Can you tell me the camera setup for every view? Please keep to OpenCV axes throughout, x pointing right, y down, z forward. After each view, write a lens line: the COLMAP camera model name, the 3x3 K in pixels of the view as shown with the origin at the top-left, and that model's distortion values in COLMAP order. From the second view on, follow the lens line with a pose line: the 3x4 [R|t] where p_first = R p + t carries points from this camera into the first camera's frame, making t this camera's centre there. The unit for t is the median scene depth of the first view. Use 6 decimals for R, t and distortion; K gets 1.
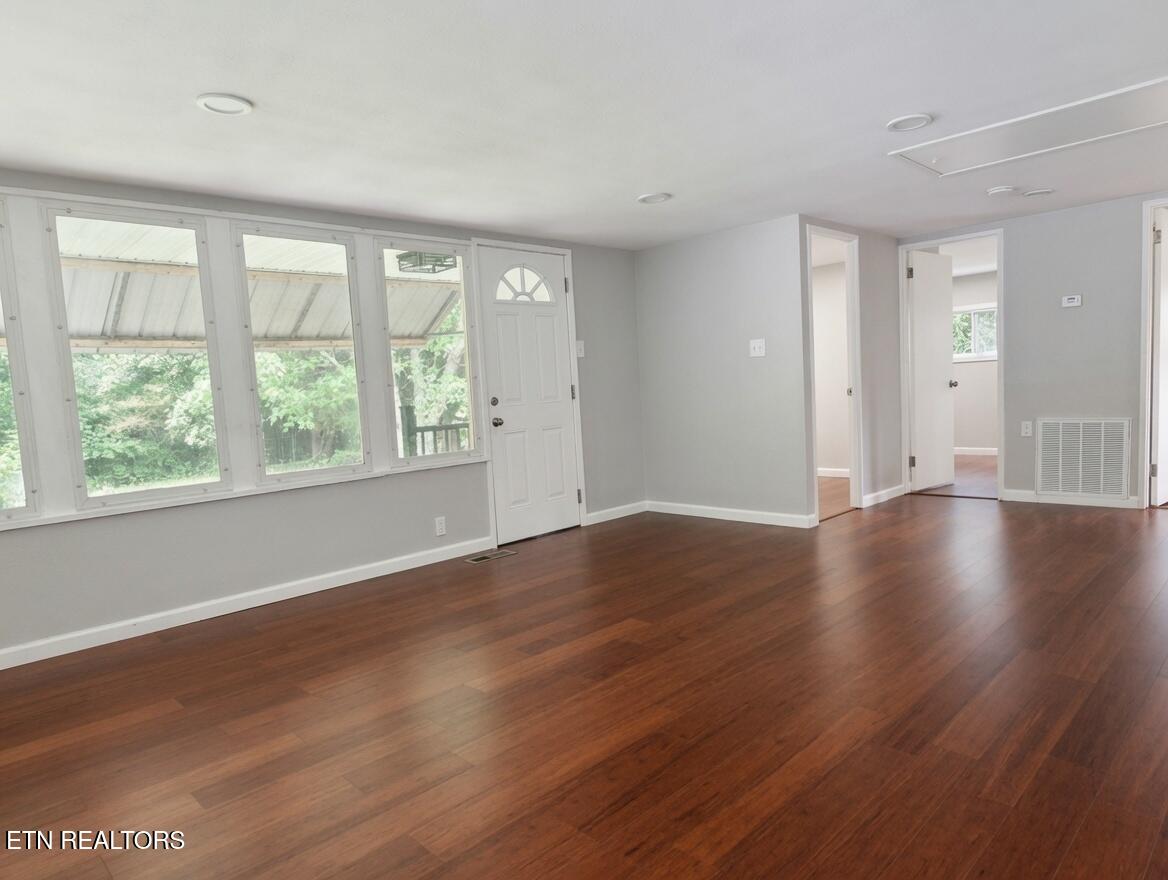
lens RADIAL K [[736.1, 0, 577.0], [0, 736.1, 447.6], [0, 0, 1]] dist [0.004088, 0.000866]
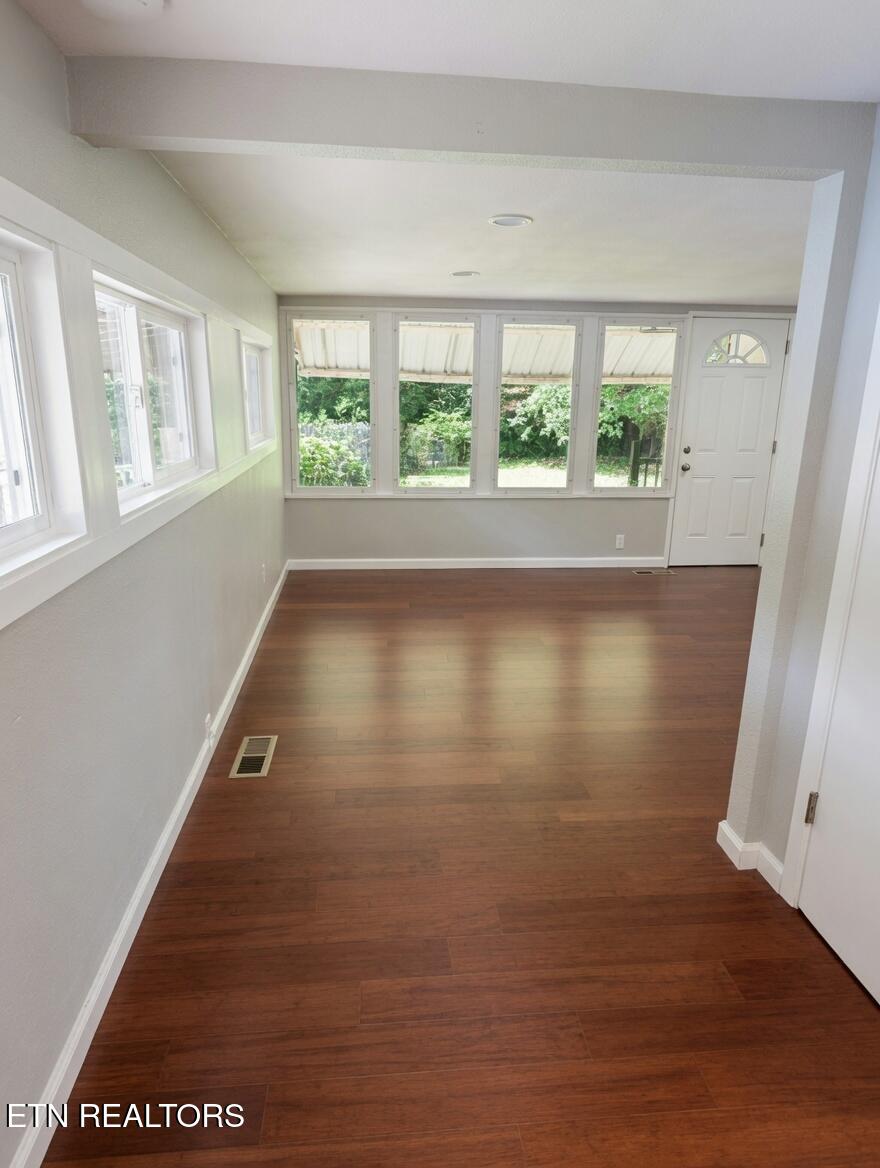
lens RADIAL K [[736.1, 0, 436.7], [0, 736.1, 590.1], [0, 0, 1]] dist [0.004088, 0.000866]
pose [[0.779465, 0.235050, -0.580678, 0.334087], [-0.113499, 0.964587, 0.238097, -0.083906], [0.616079, -0.119682, 0.778539, -0.238119]]
